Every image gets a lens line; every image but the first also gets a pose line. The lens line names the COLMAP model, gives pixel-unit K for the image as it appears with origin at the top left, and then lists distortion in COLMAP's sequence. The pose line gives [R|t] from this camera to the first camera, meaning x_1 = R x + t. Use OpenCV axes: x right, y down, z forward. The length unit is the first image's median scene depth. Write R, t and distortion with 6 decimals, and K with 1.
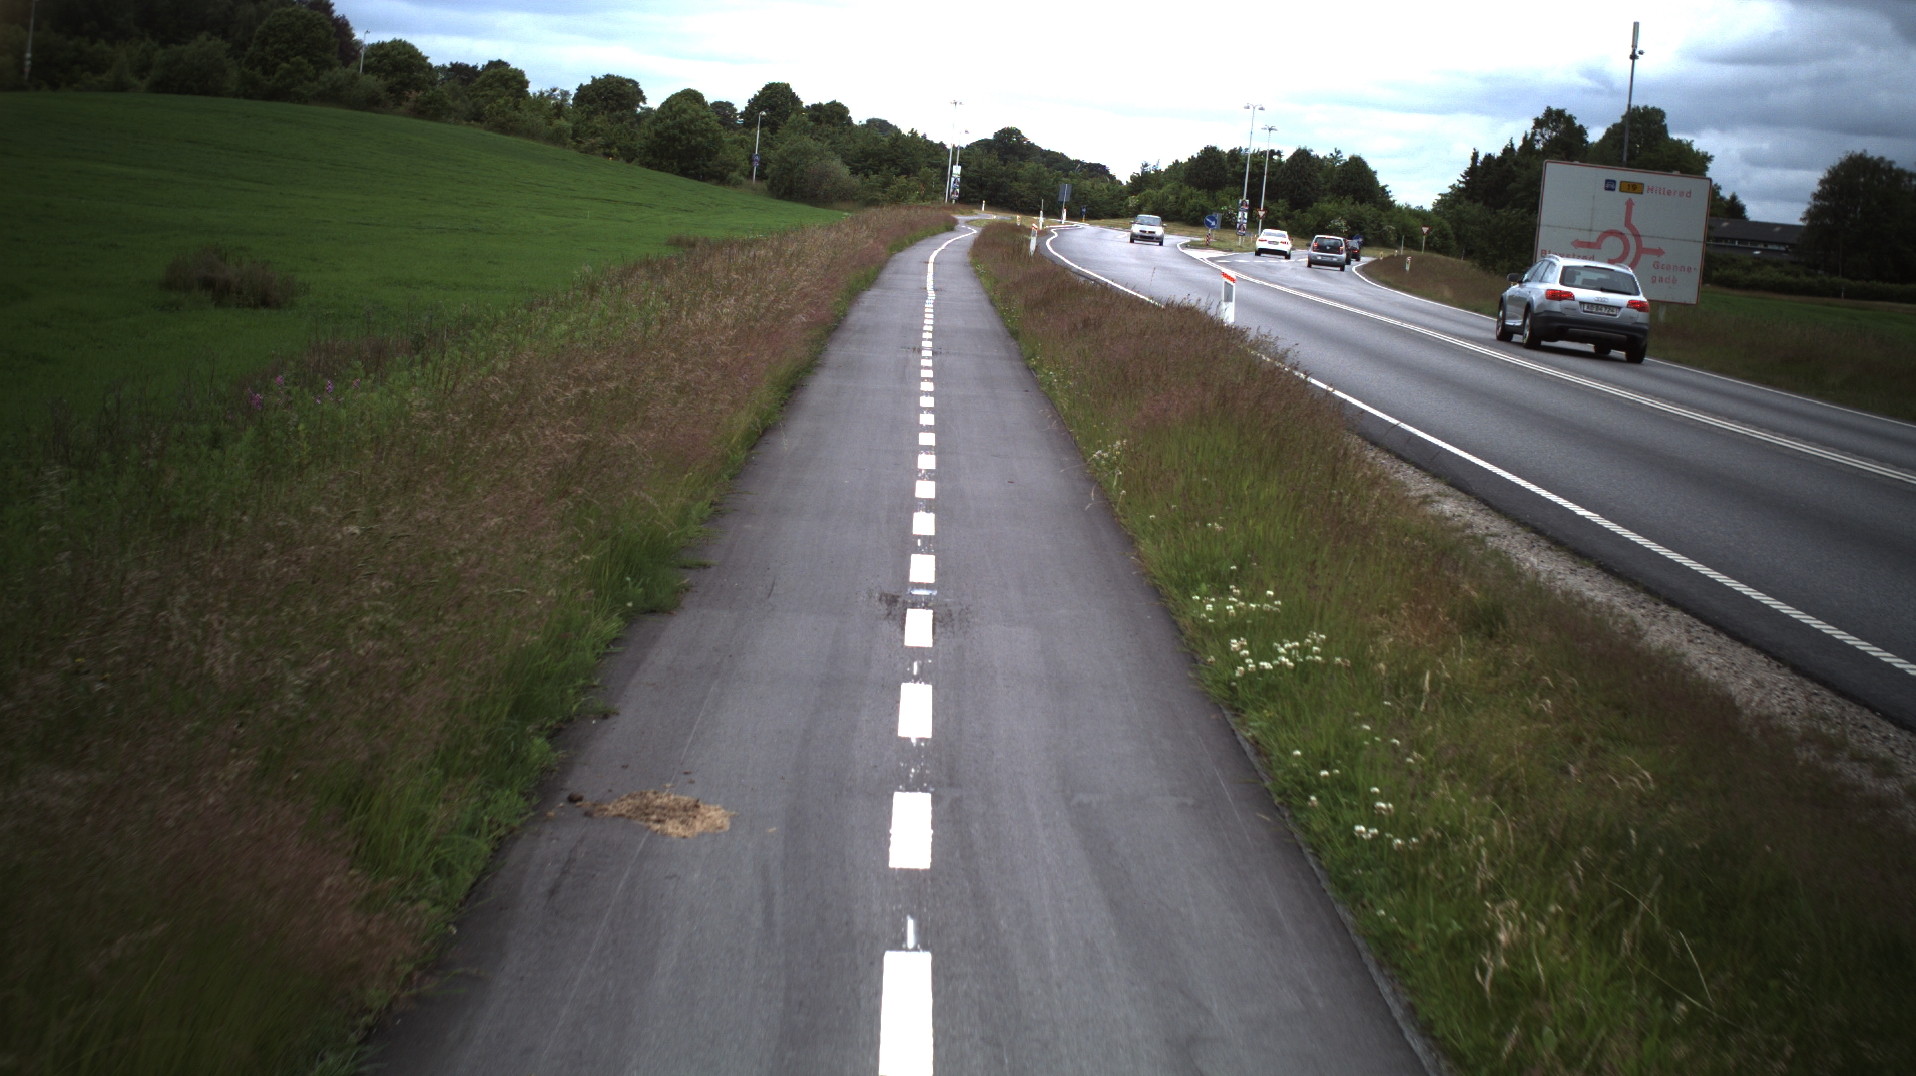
lens RADIAL K [[3415.8, 0, 958.0], [0, 3415.8, 538.0], [0, 0, 1]] dist [-0.290664, 0.348583]
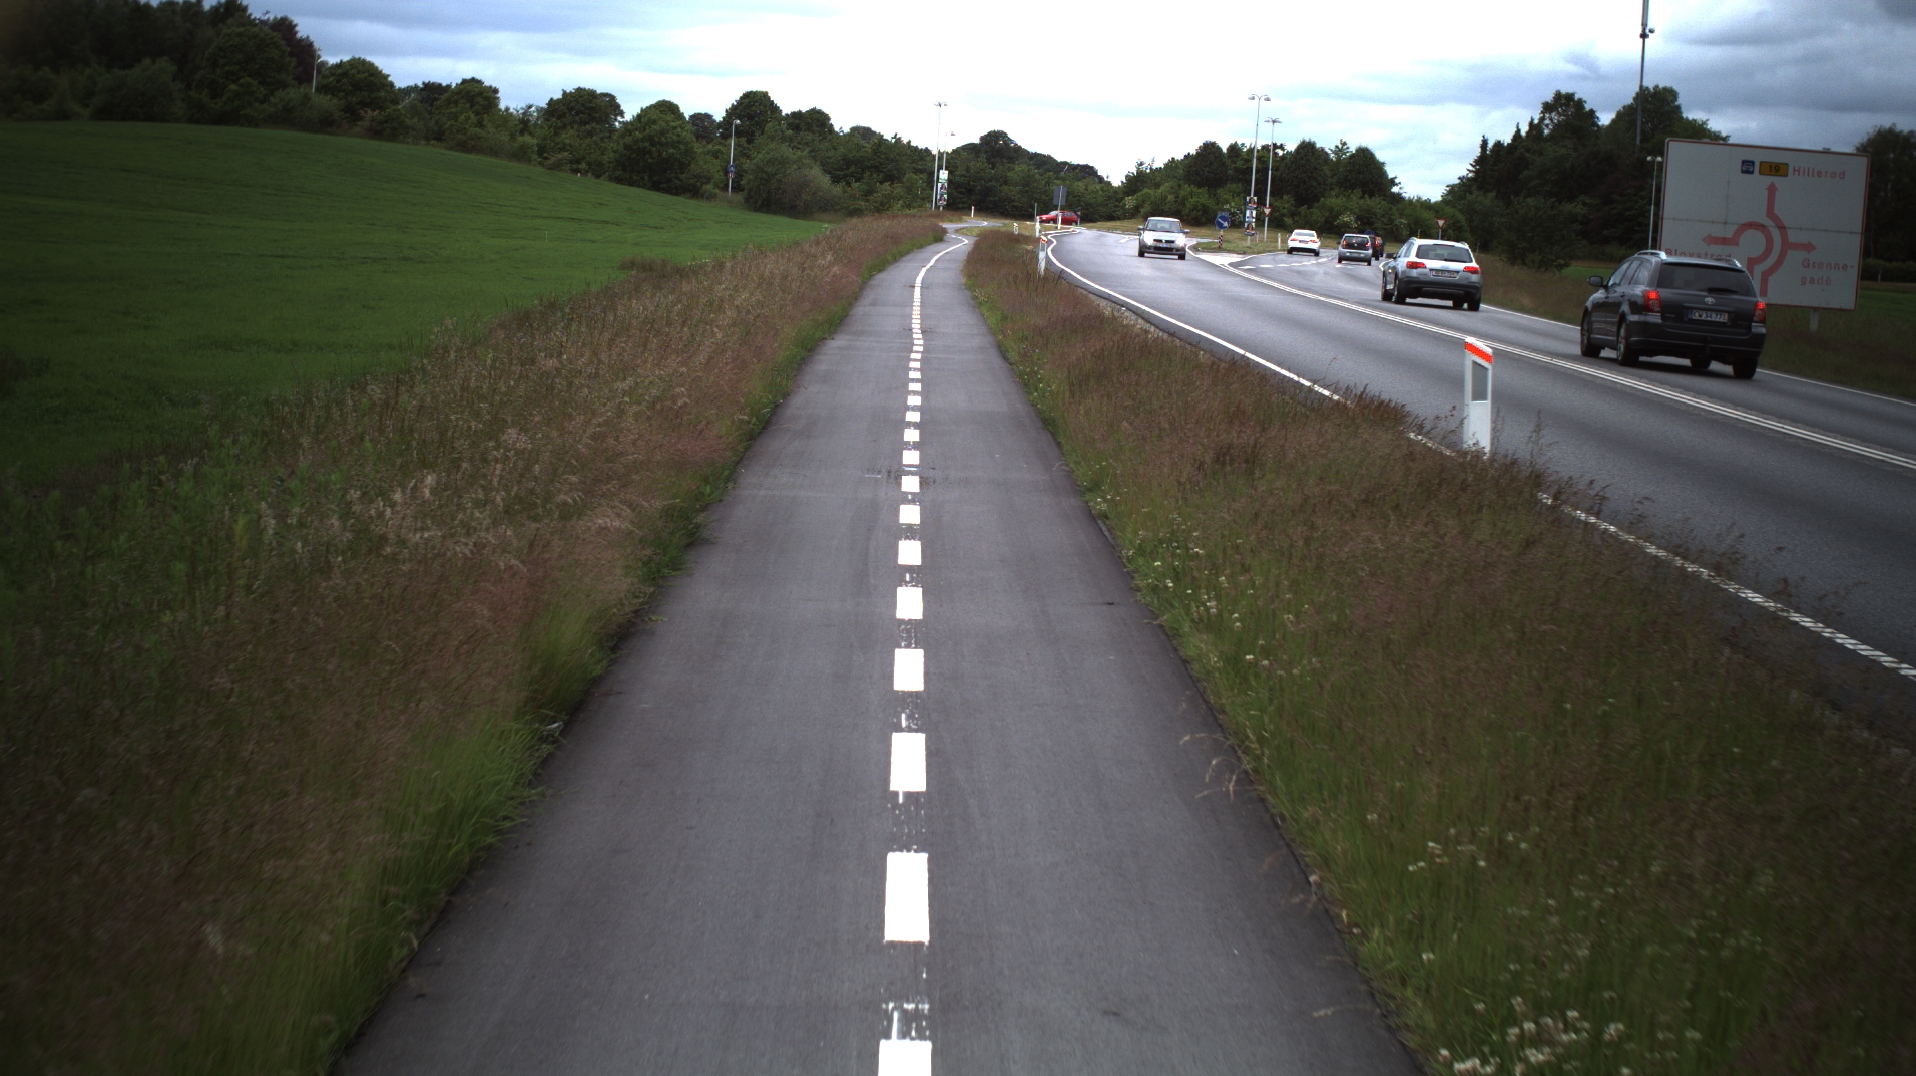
lens RADIAL K [[3415.8, 0, 958.0], [0, 3415.8, 538.0], [0, 0, 1]] dist [-0.290664, 0.348583]
pose [[0.999510, -0.031298, 0.000753, -0.000220], [0.031300, 0.999509, -0.001629, -0.005403], [-0.000702, 0.001652, 0.999998, 0.052081]]
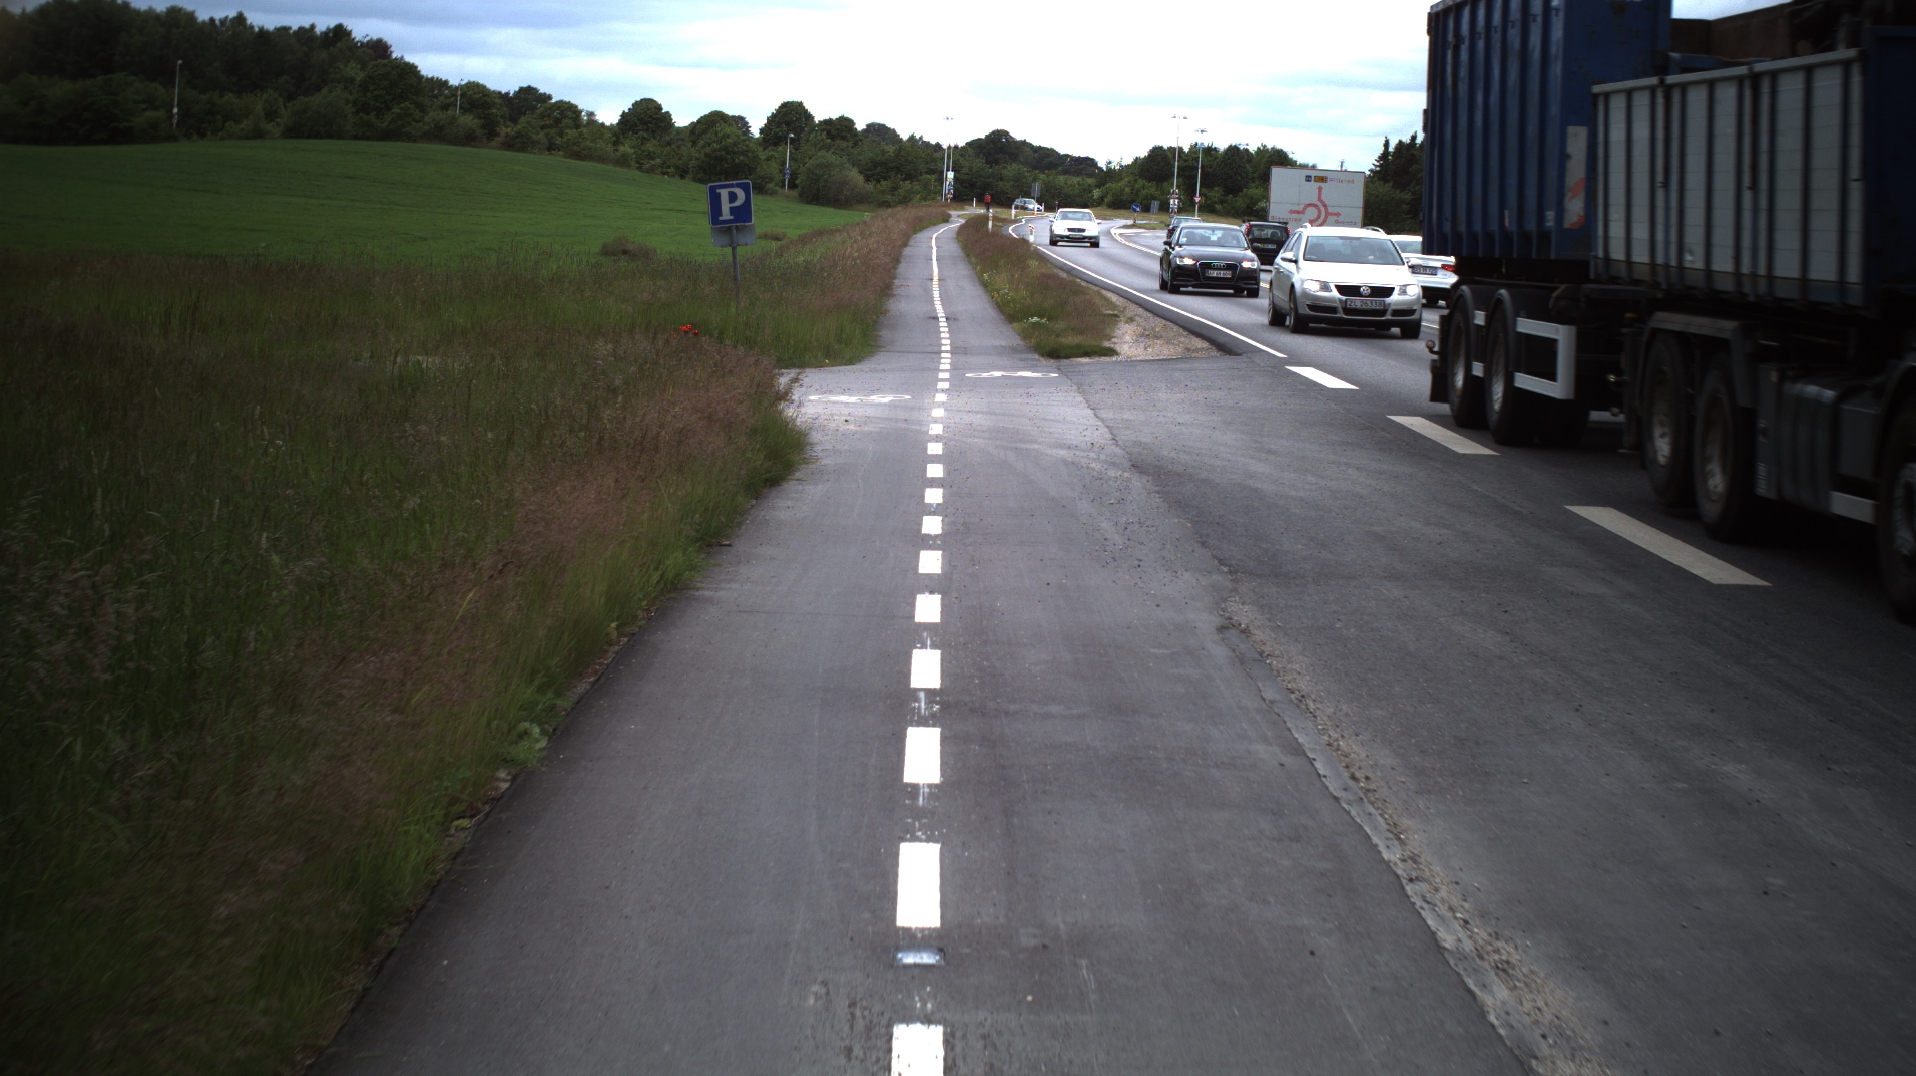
lens RADIAL K [[3415.8, 0, 958.0], [0, 3415.8, 538.0], [0, 0, 1]] dist [-0.290664, 0.348583]
pose [[0.999152, -0.041013, -0.003757, 0.001429], [0.041017, 0.999158, 0.001077, 0.021408], [0.003709, -0.001230, 0.999992, -0.224536]]
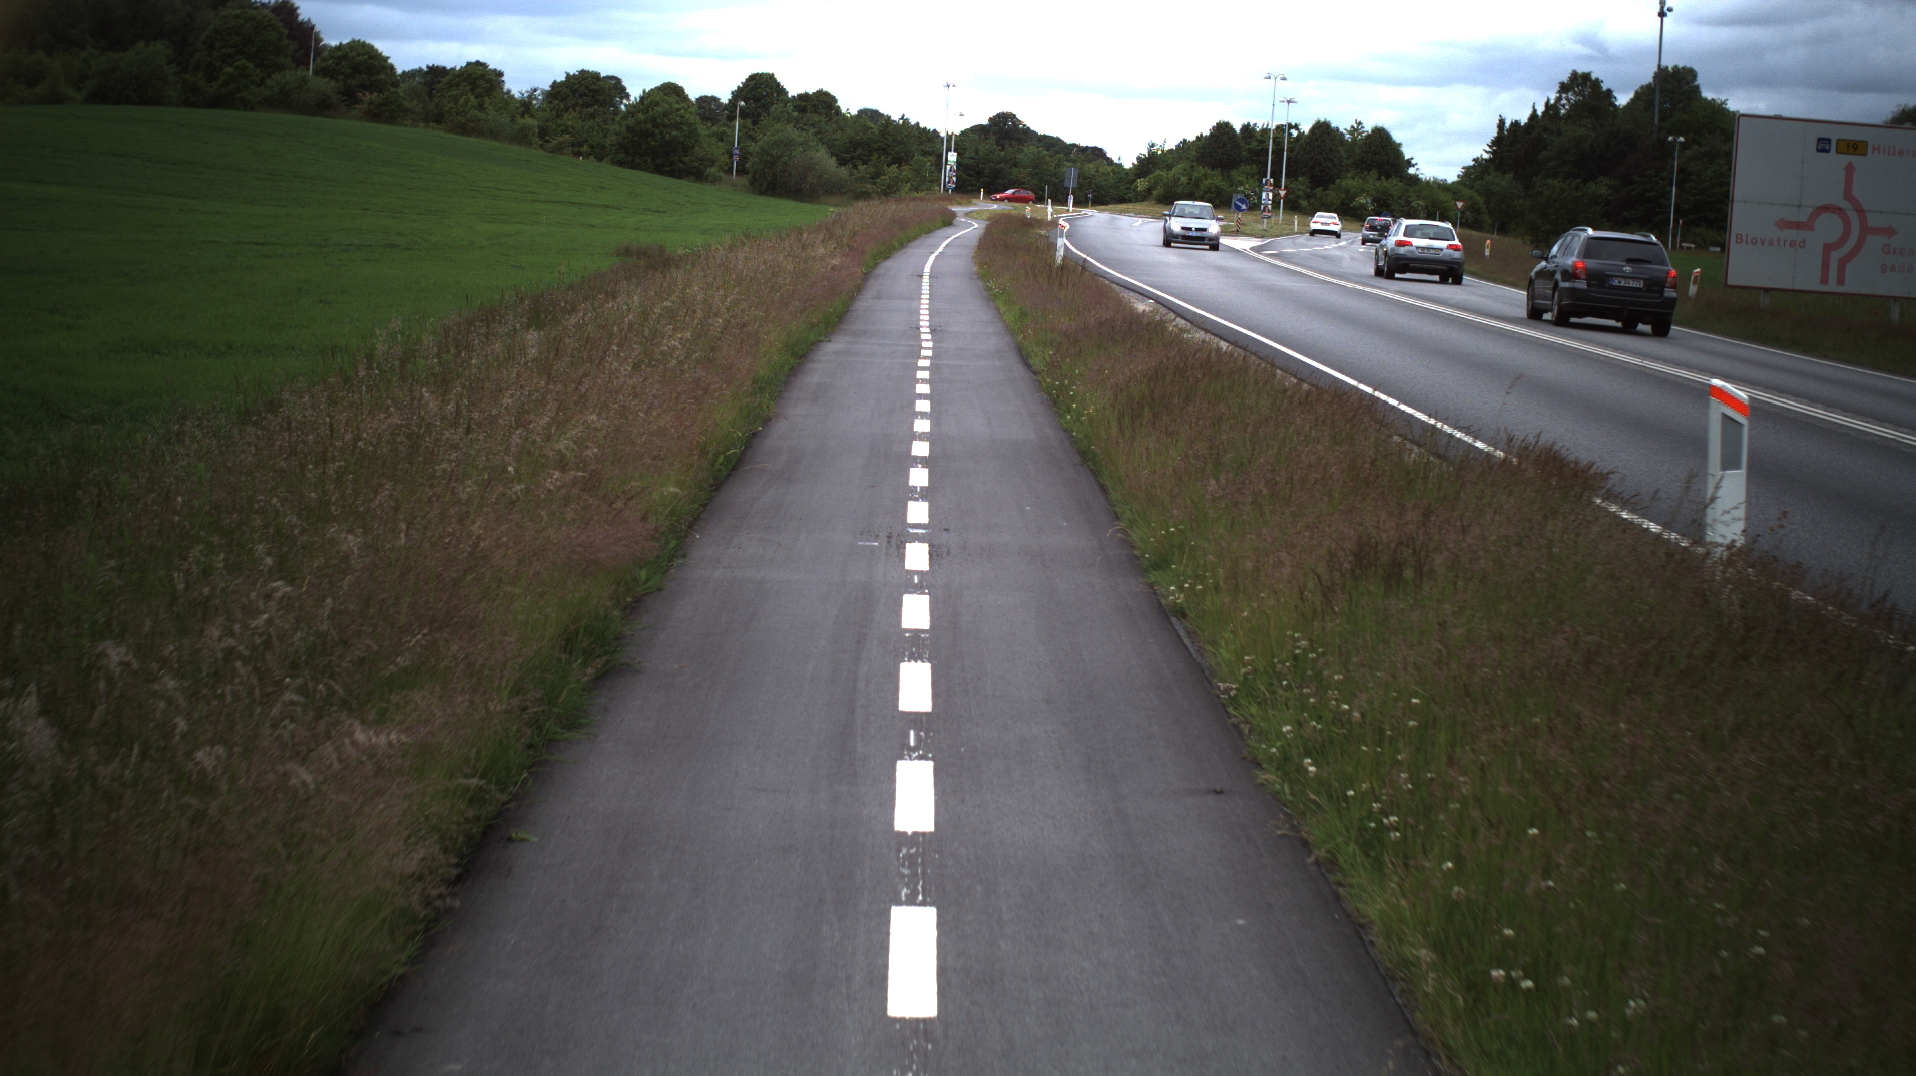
lens RADIAL K [[3415.8, 0, 958.0], [0, 3415.8, 538.0], [0, 0, 1]] dist [-0.290664, 0.348583]
pose [[0.999425, -0.033845, -0.002088, -0.000351], [0.033852, 0.999421, 0.003380, -0.007150], [0.001972, -0.003449, 0.999992, 0.069387]]
